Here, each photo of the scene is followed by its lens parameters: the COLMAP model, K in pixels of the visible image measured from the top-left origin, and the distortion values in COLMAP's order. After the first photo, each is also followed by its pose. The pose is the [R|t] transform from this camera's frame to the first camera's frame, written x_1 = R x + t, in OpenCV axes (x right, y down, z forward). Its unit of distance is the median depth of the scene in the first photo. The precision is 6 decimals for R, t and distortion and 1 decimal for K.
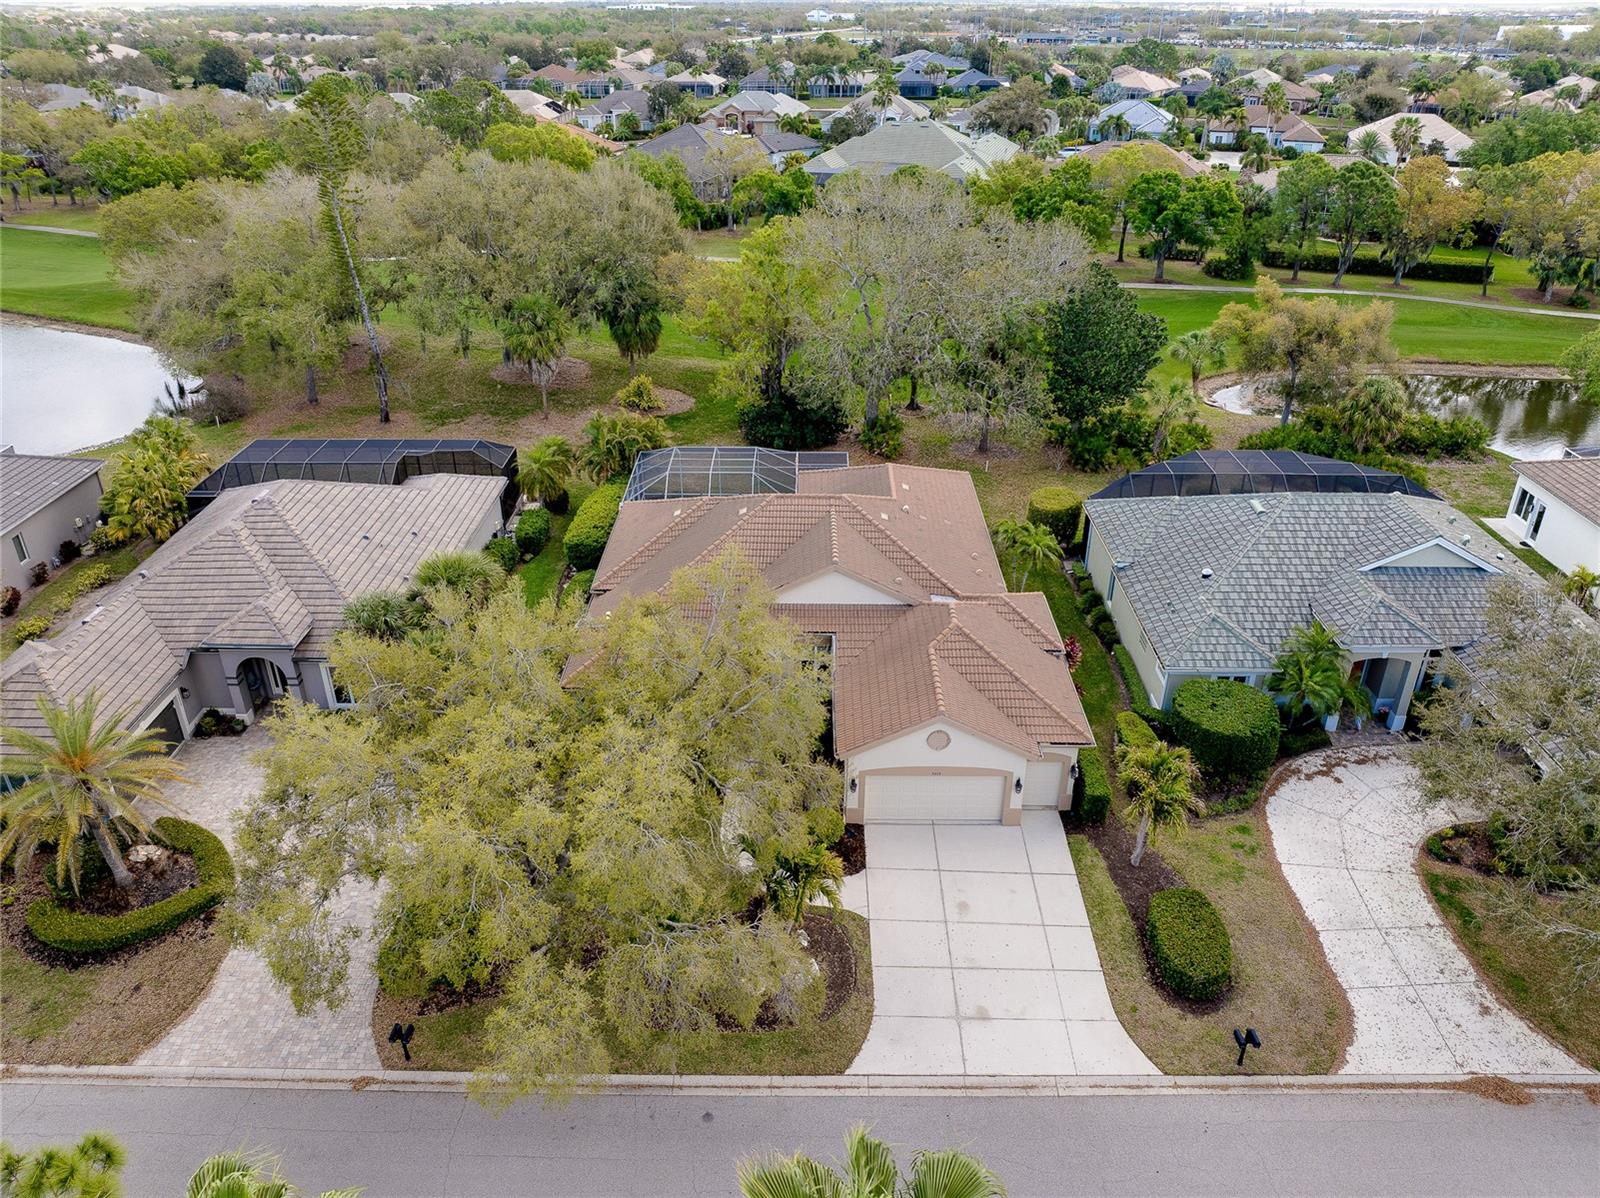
lens RADIAL K [[1125.3, 0, 800.0], [0, 1125.3, 599.0], [0, 0, 1]] dist [-0.037980, 0.000993]
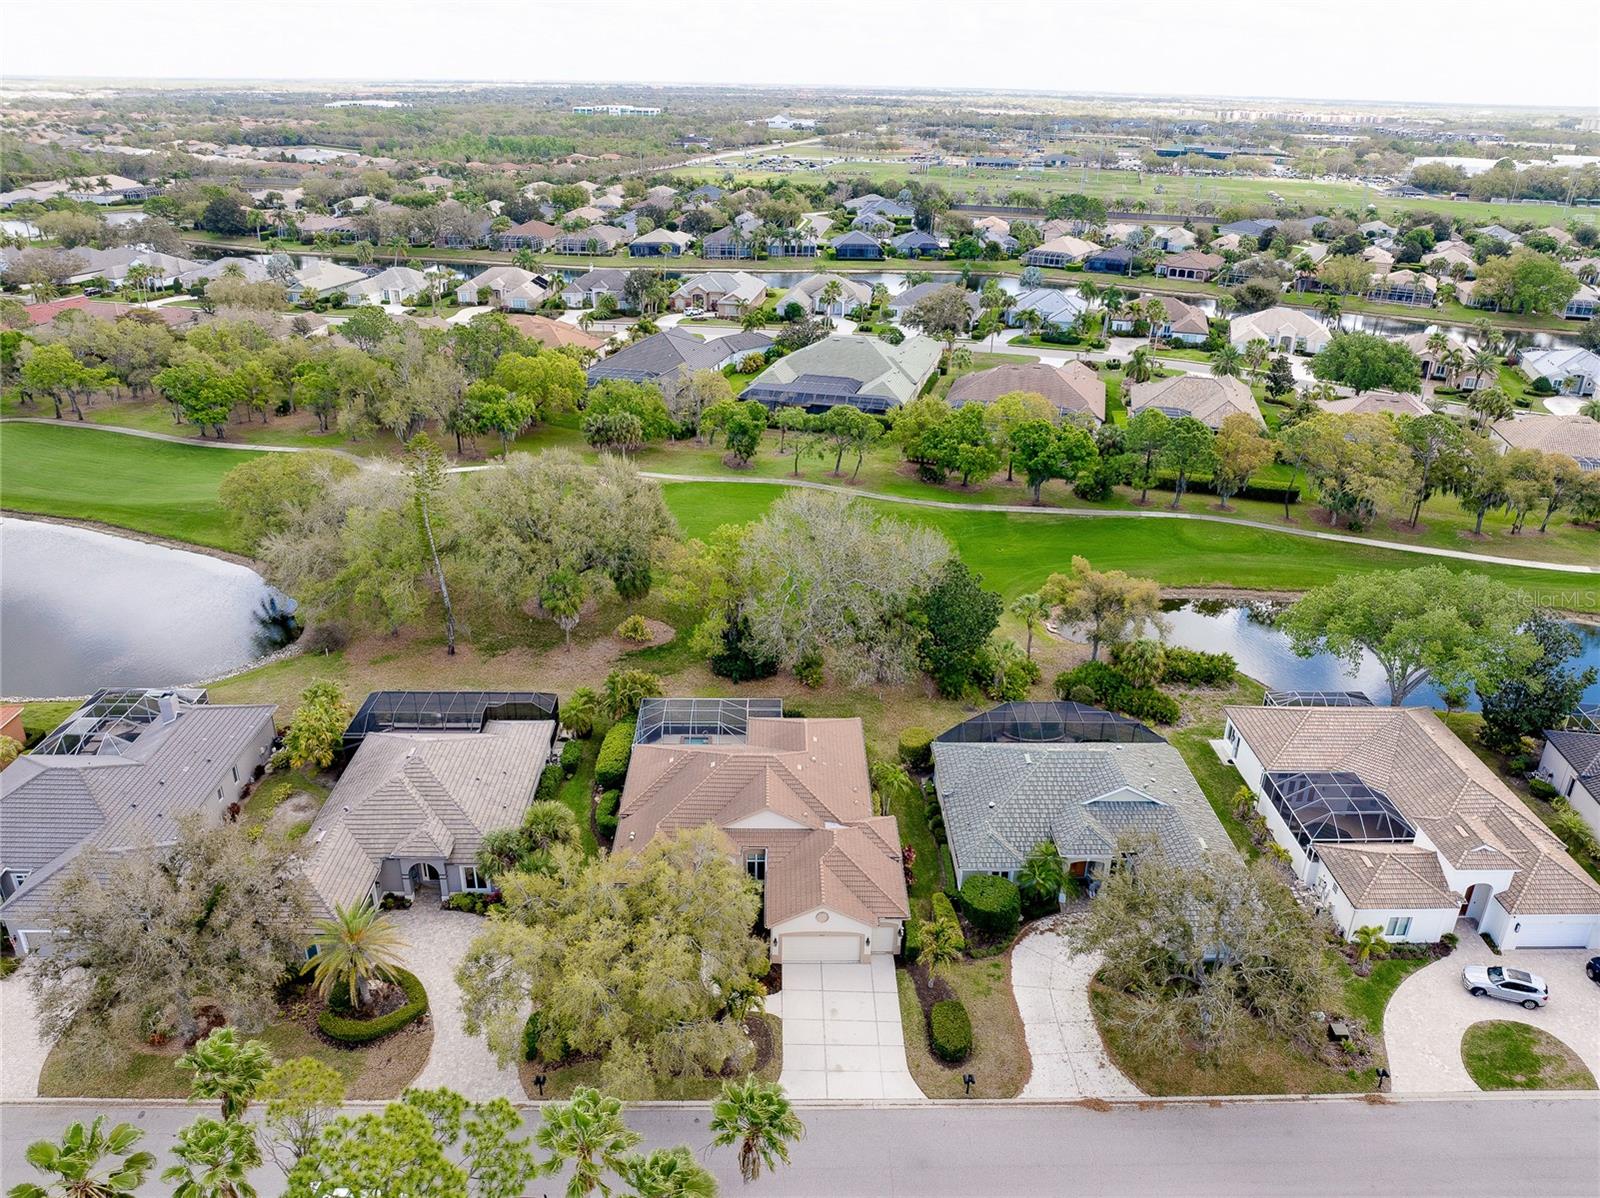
lens RADIAL K [[1152.5, 0, 800.0], [0, 1152.5, 599.0], [0, 0, 1]] dist [-0.013153, -0.067762]
pose [[0.999428, 0.002534, 0.033726, 0.022729], [-0.000194, 0.997603, -0.069198, -0.243227], [-0.033820, 0.069151, 0.997033, -0.832970]]
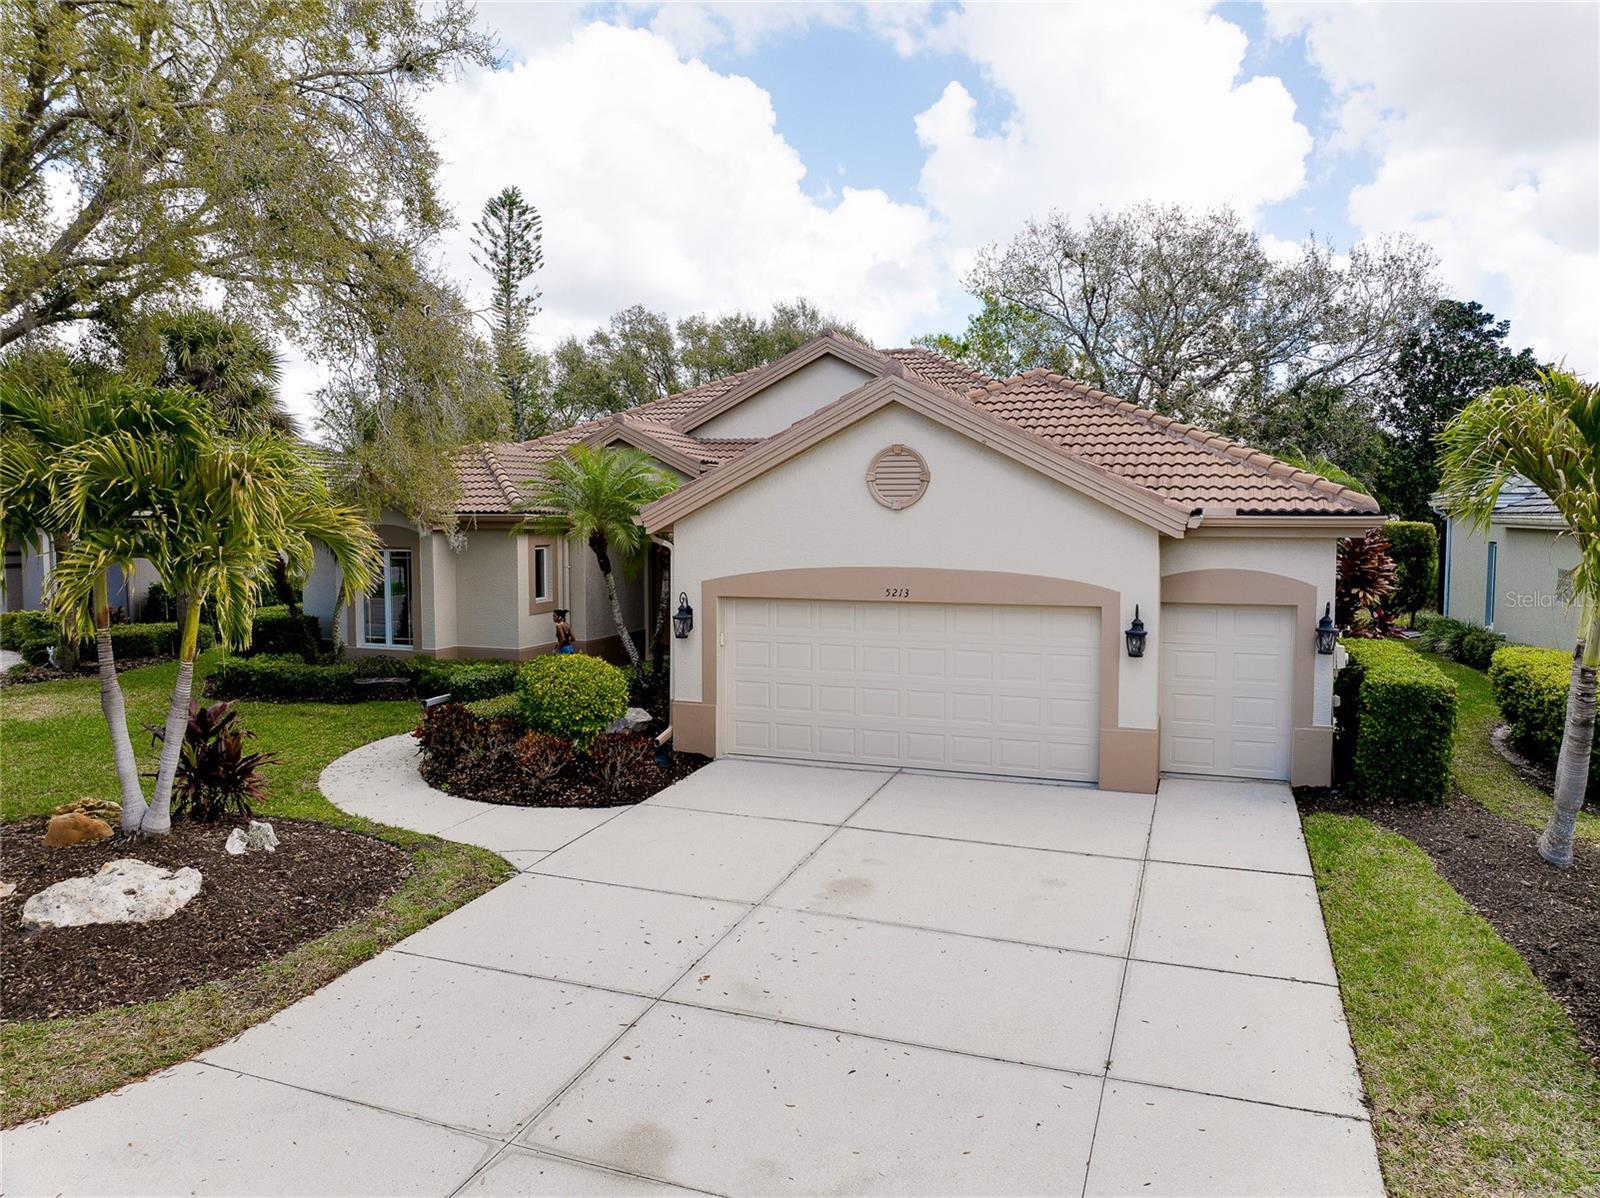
lens RADIAL K [[1125.3, 0, 800.0], [0, 1125.3, 599.0], [0, 0, 1]] dist [-0.037980, 0.000993]
pose [[0.942879, 0.026258, -0.332098, 0.203655], [-0.159446, 0.910859, -0.380674, 0.288007], [0.292498, 0.411881, 0.863017, 0.659455]]
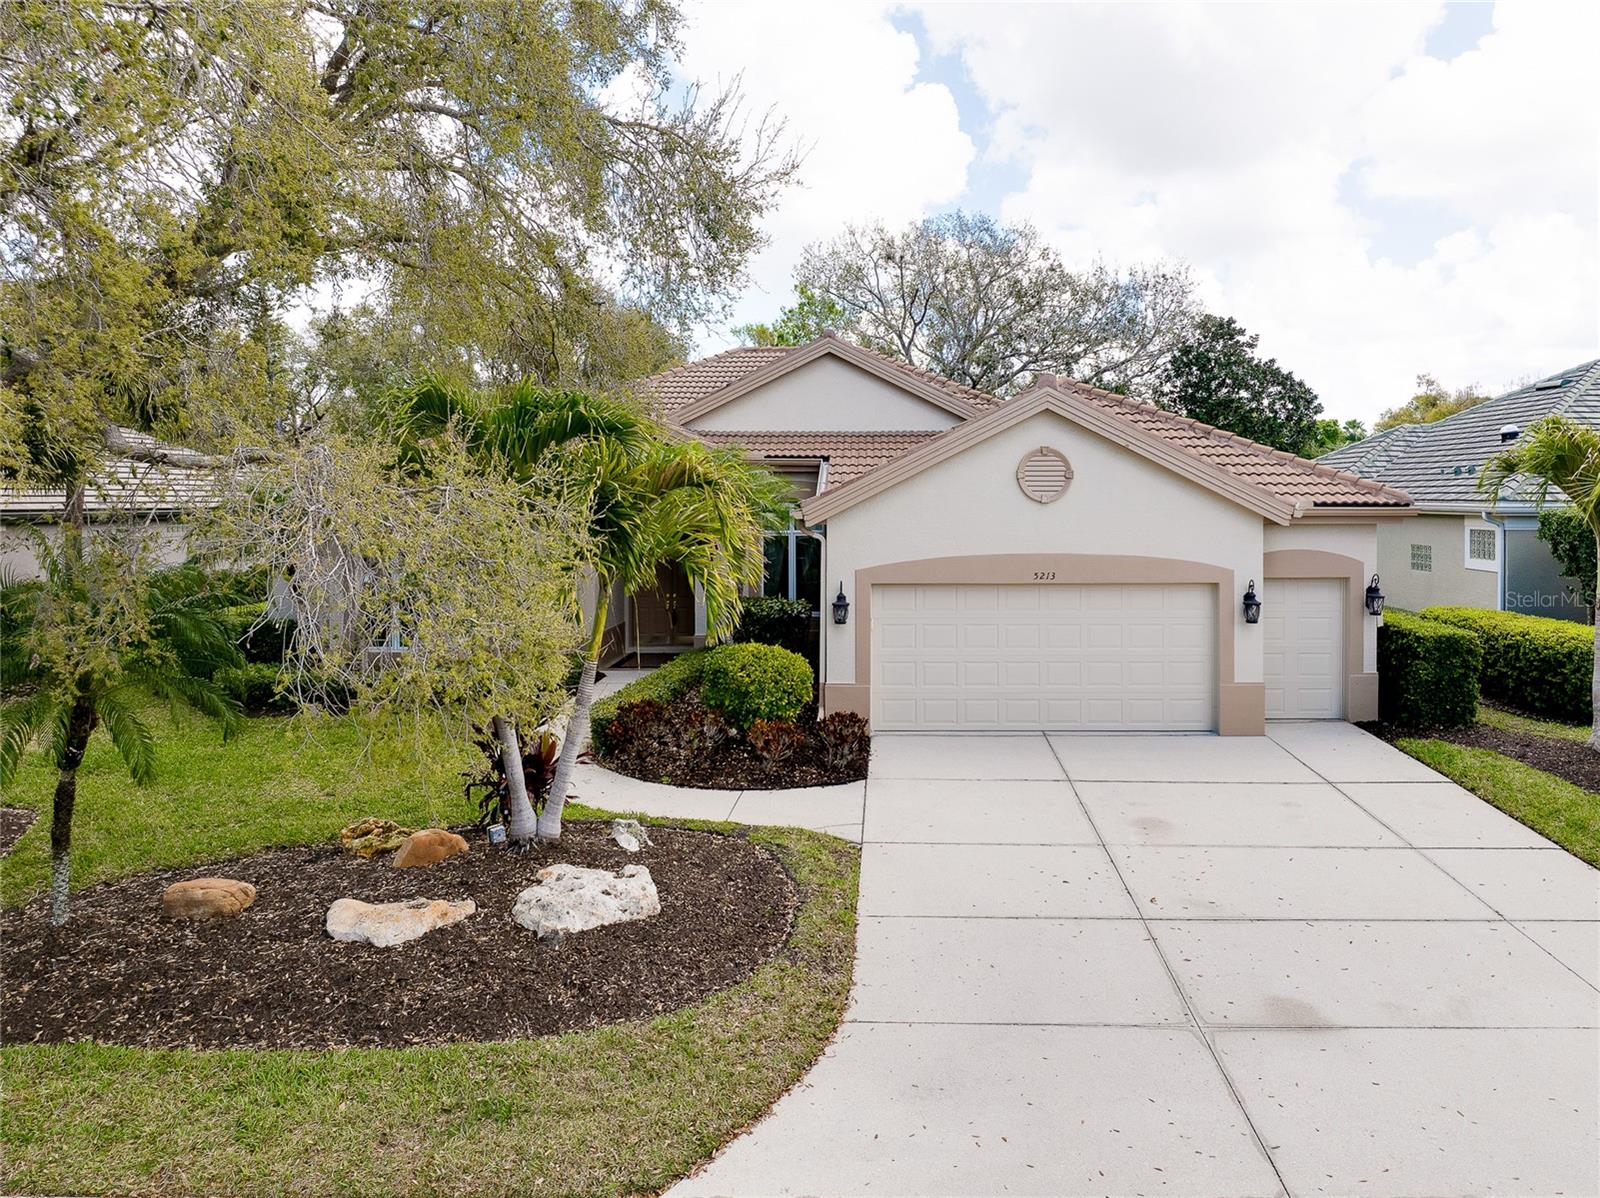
lens RADIAL K [[1147.9, 0, 869.0], [0, 1147.9, 534.2], [0, 0, 1]] dist [-0.029377, -0.001057]
pose [[0.999943, -0.002015, -0.010457, 0.060058], [-0.002869, 0.894631, -0.446796, 0.316410], [0.010256, 0.446801, 0.894575, 0.599274]]
